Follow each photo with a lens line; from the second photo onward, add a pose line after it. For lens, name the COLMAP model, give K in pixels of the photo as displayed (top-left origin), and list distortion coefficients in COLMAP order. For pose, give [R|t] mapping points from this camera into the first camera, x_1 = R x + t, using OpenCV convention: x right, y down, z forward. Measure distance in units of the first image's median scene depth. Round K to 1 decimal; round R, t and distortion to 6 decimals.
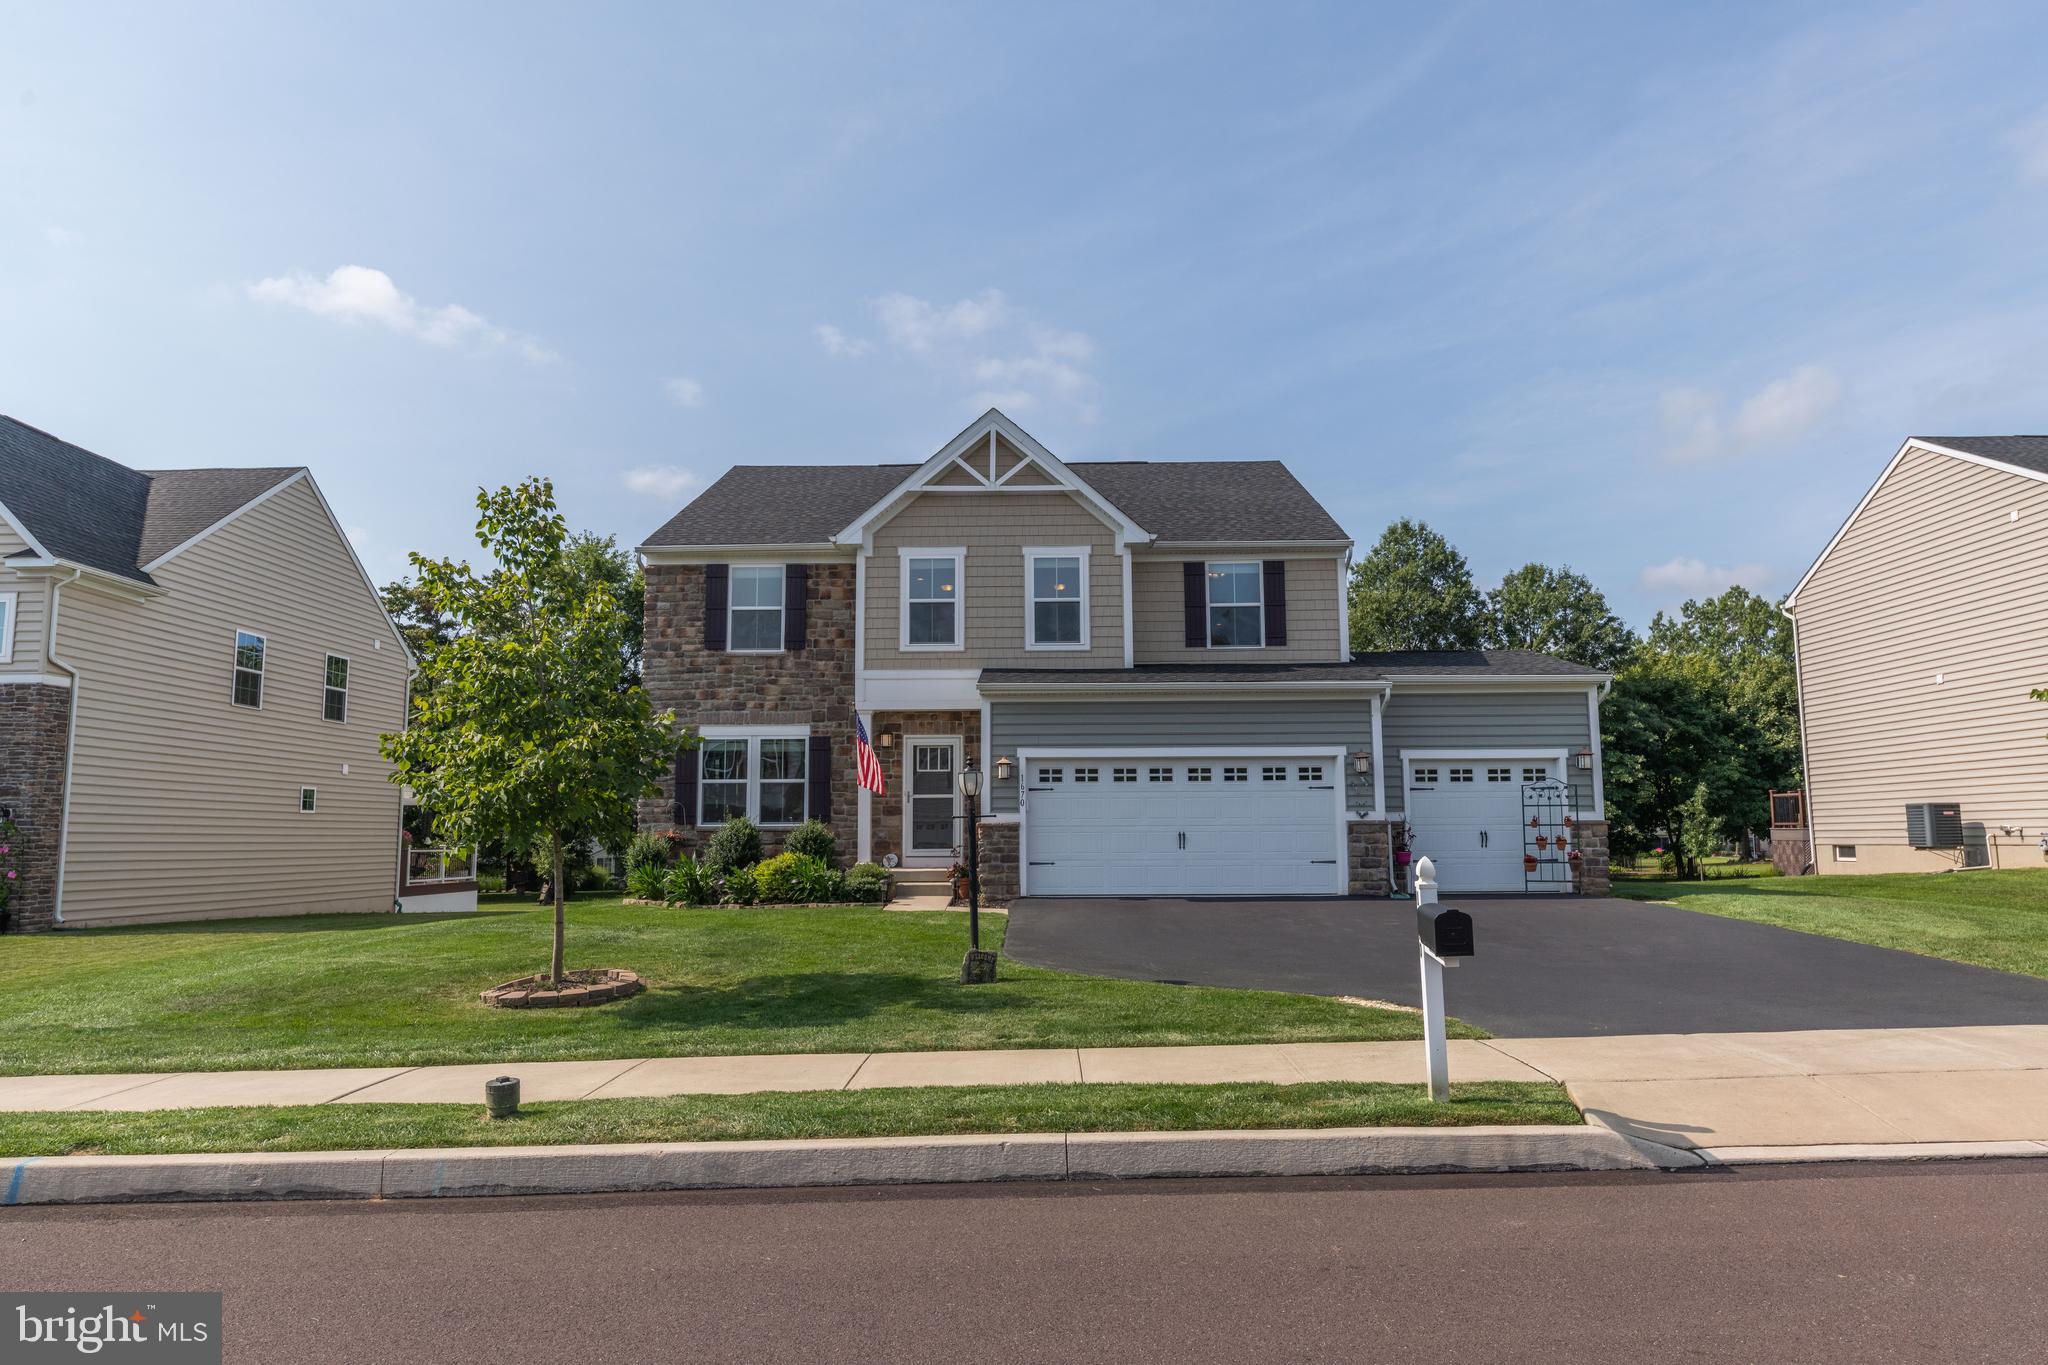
lens RADIAL K [[1327.7, 0, 1040.2], [0, 1327.7, 679.8], [0, 0, 1]] dist [0.003876, -0.006380]
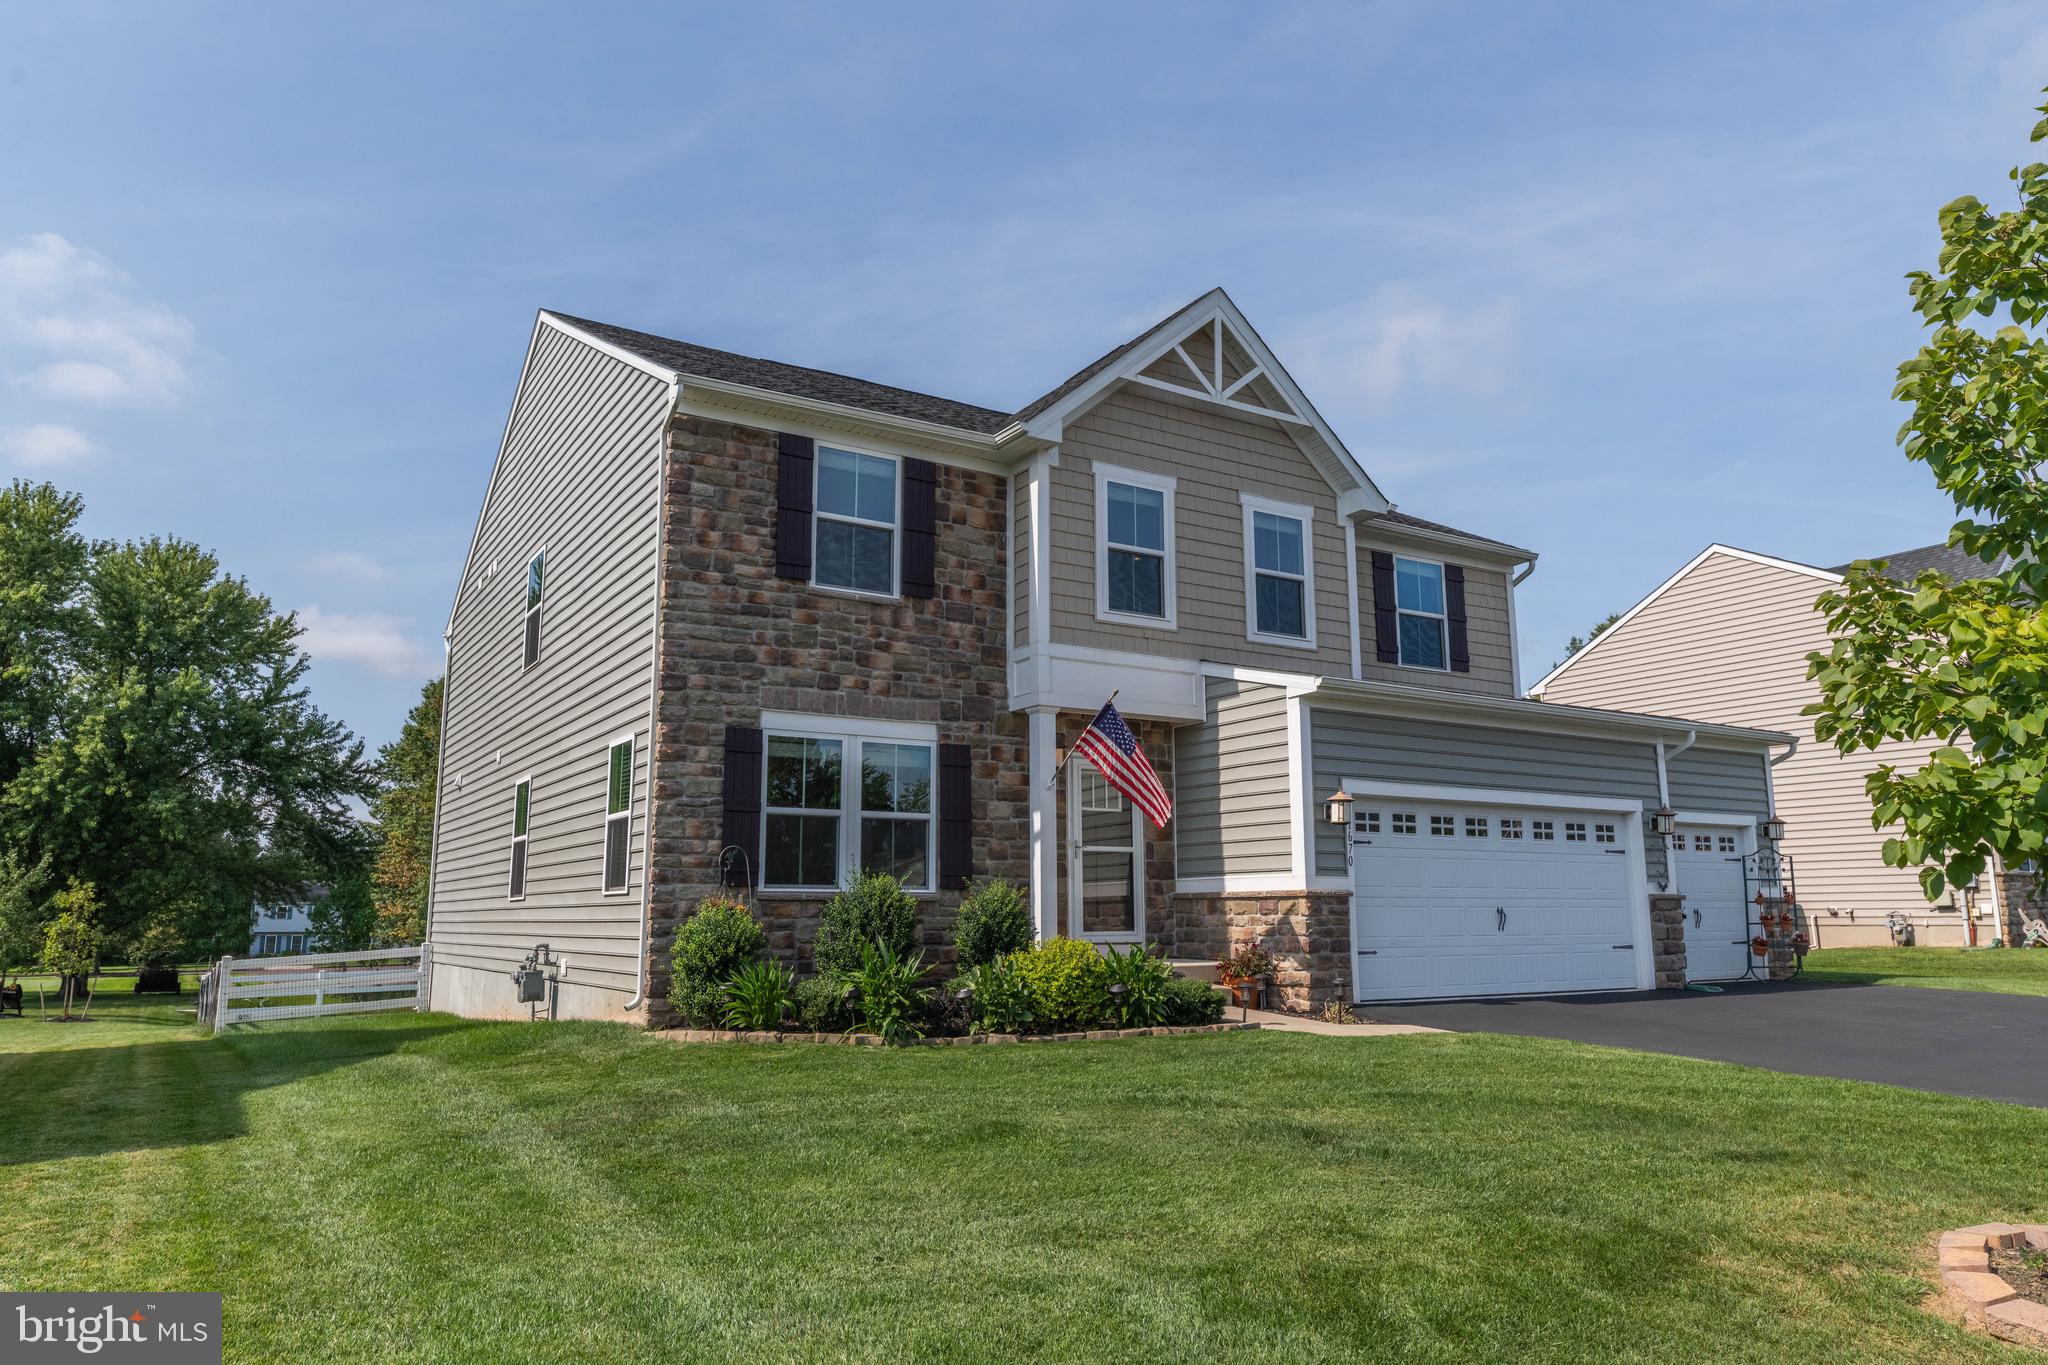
lens RADIAL K [[1327.7, 0, 1022.3], [0, 1327.7, 689.0], [0, 0, 1]] dist [0.003876, -0.006380]
pose [[0.846986, 0.093060, 0.523406, -0.462326], [-0.065786, 0.995339, -0.070511, 0.058515], [-0.527528, 0.025289, 0.849161, 0.471473]]
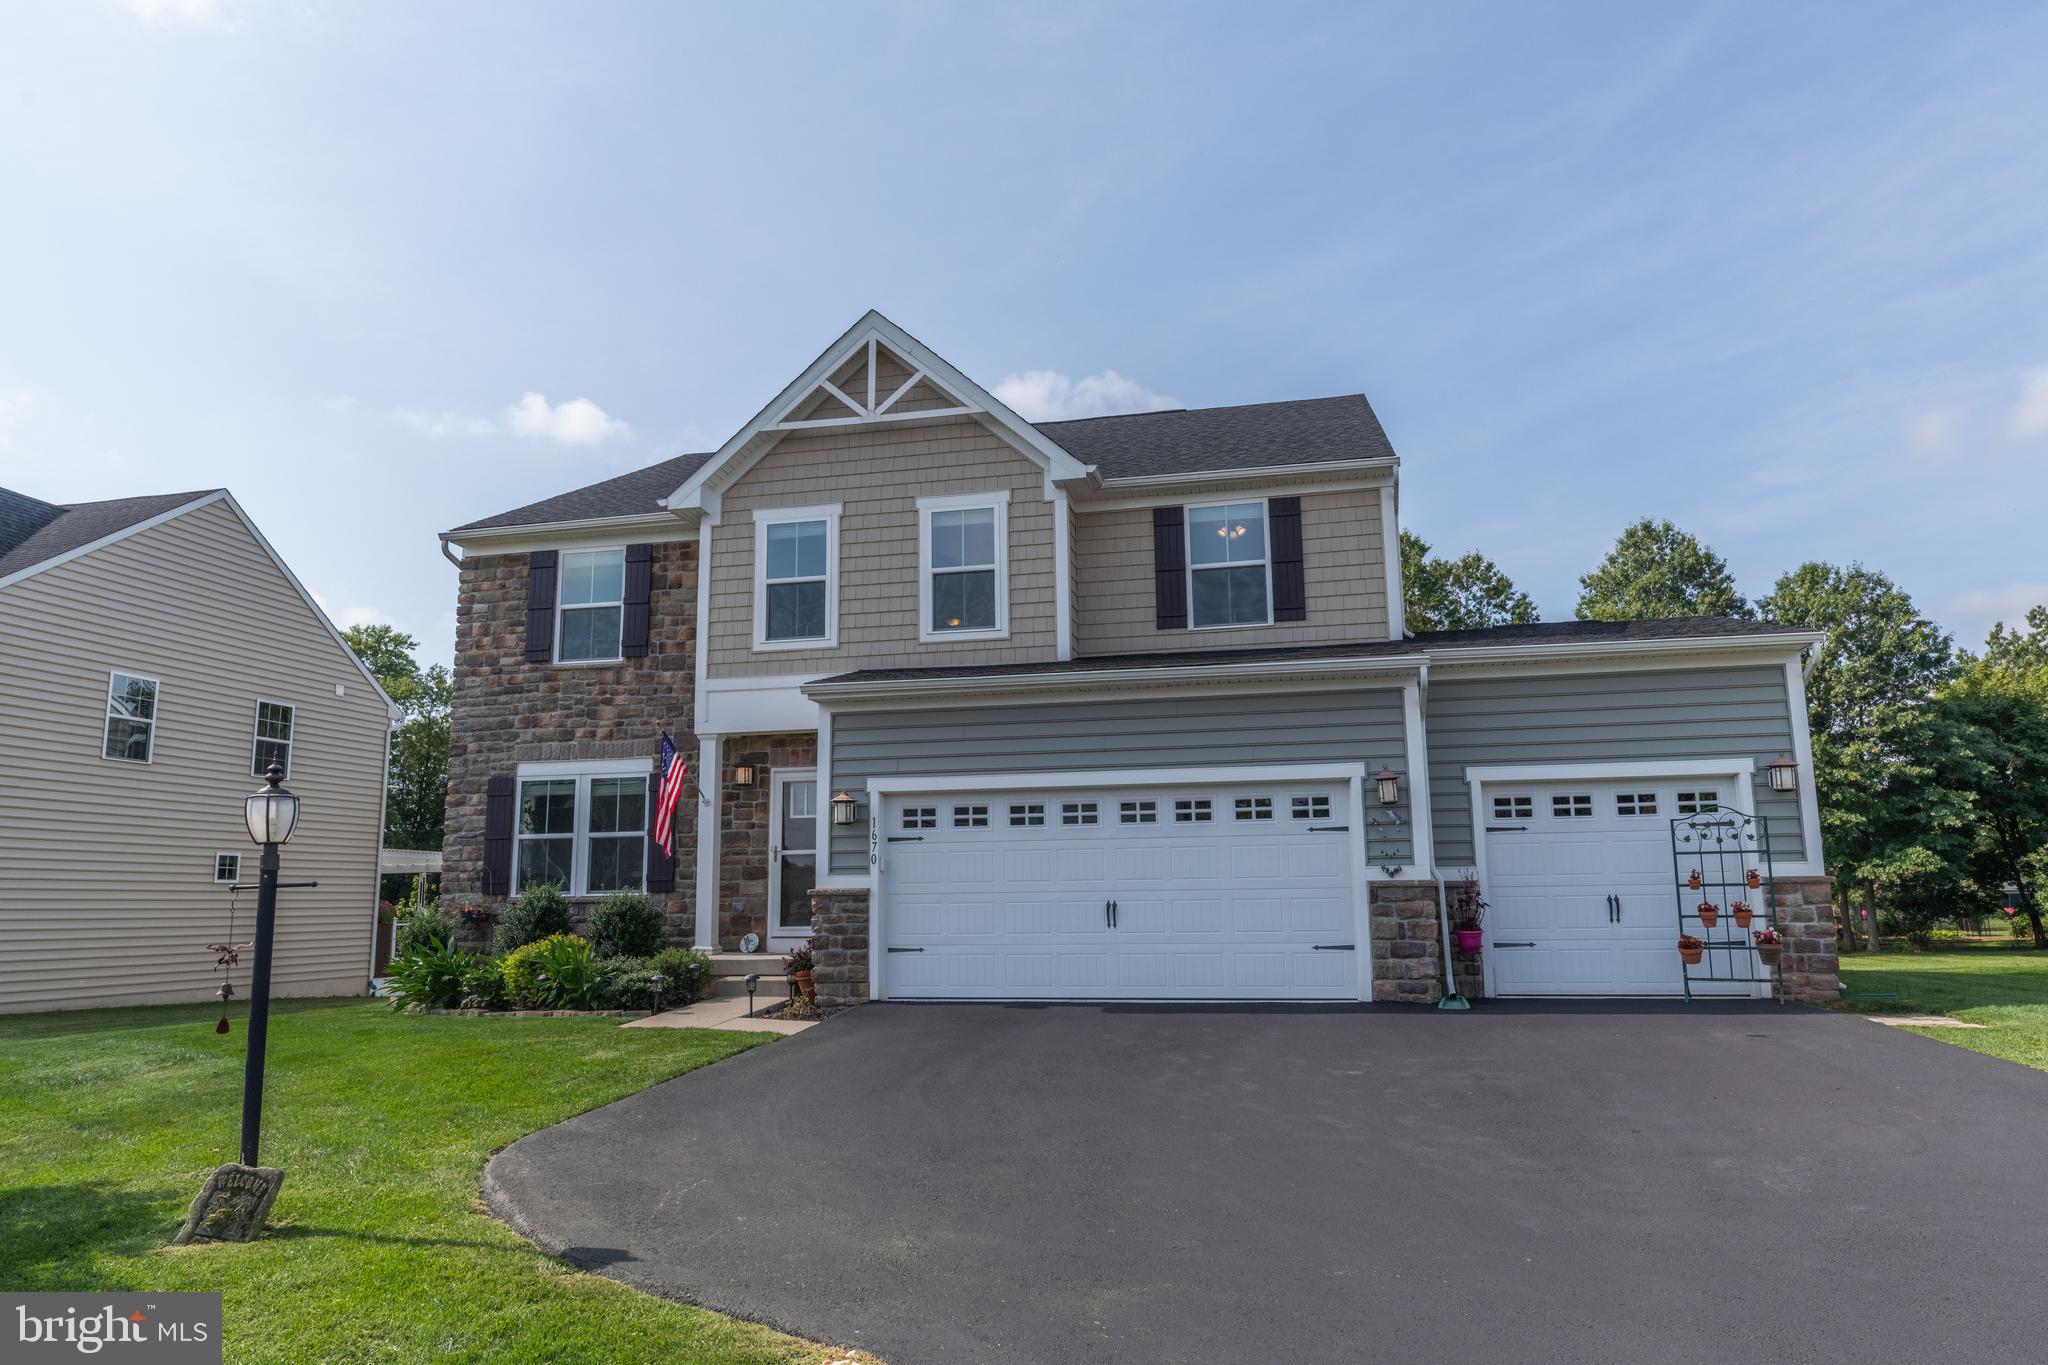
lens RADIAL K [[1327.7, 0, 1039.9], [0, 1327.7, 680.6], [0, 0, 1]] dist [0.003876, -0.006380]
pose [[0.979987, -0.039651, -0.195073, 0.185719], [0.030894, 0.998382, -0.047729, 0.033321], [0.196650, 0.040747, 0.979627, 0.319286]]
